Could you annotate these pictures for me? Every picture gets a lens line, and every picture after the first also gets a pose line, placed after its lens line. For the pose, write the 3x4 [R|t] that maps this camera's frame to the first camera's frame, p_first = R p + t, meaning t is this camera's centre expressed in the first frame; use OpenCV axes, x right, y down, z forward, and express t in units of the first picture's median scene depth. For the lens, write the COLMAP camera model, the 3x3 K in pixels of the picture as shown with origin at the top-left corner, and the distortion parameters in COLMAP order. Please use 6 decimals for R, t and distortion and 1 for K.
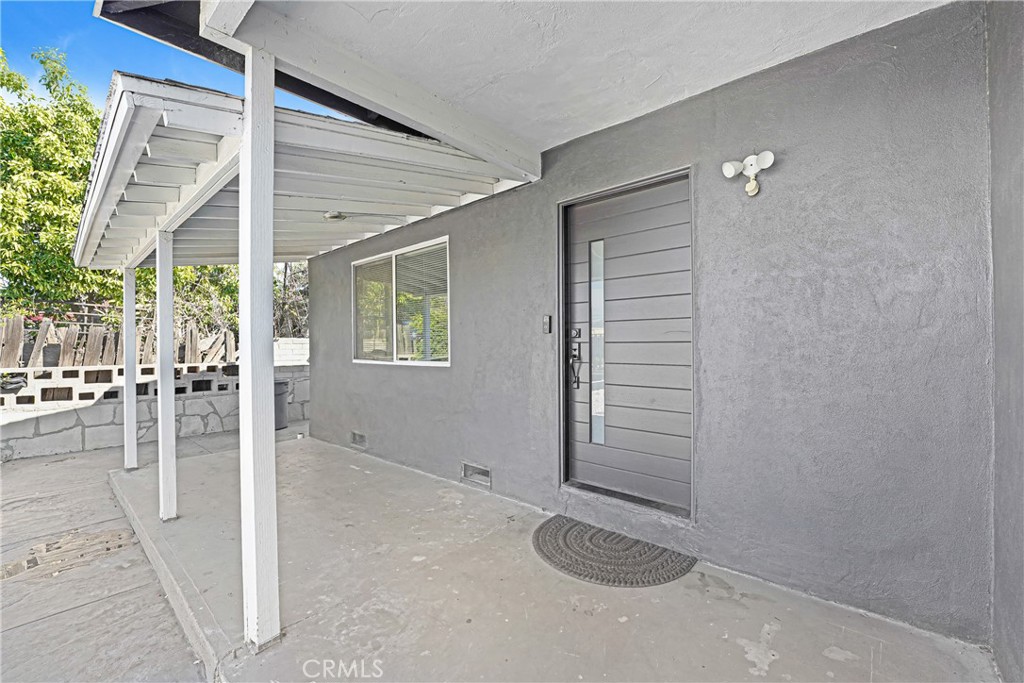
lens RADIAL K [[425.0, 0, 510.9], [0, 425.0, 342.4], [0, 0, 1]] dist [-0.022617, 0.000047]
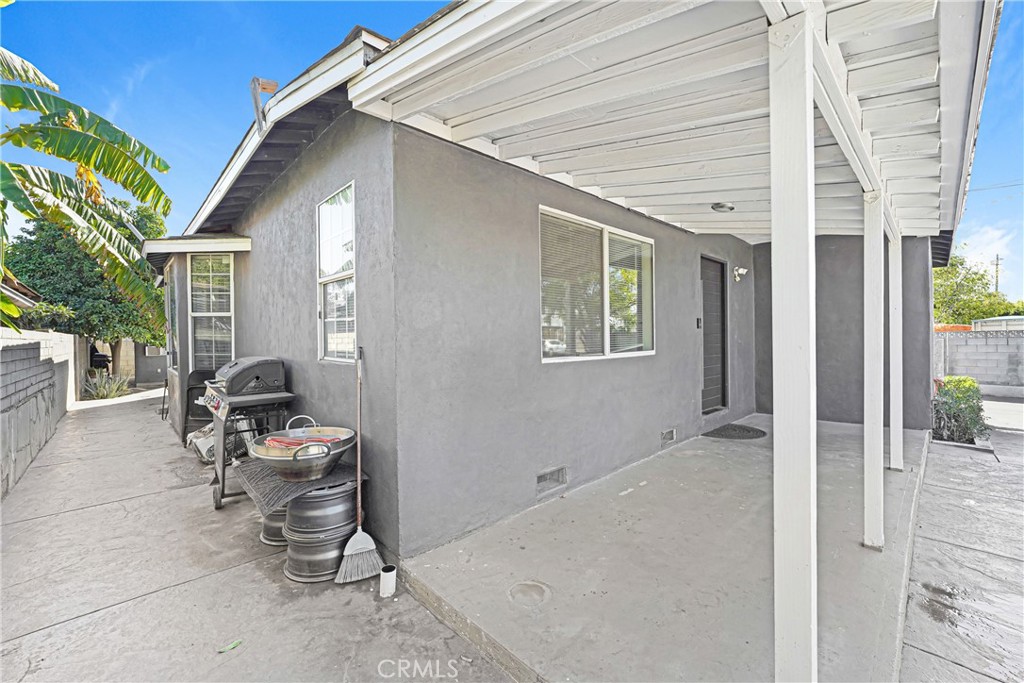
lens RADIAL K [[425.0, 0, 520.0], [0, 425.0, 342.7], [0, 0, 1]] dist [-0.022617, 0.000047]
pose [[0.060849, 0.001756, 0.998145, -1.145368], [0.012963, 0.999913, -0.002550, 0.020589], [-0.998063, 0.013094, 0.060821, 1.131274]]
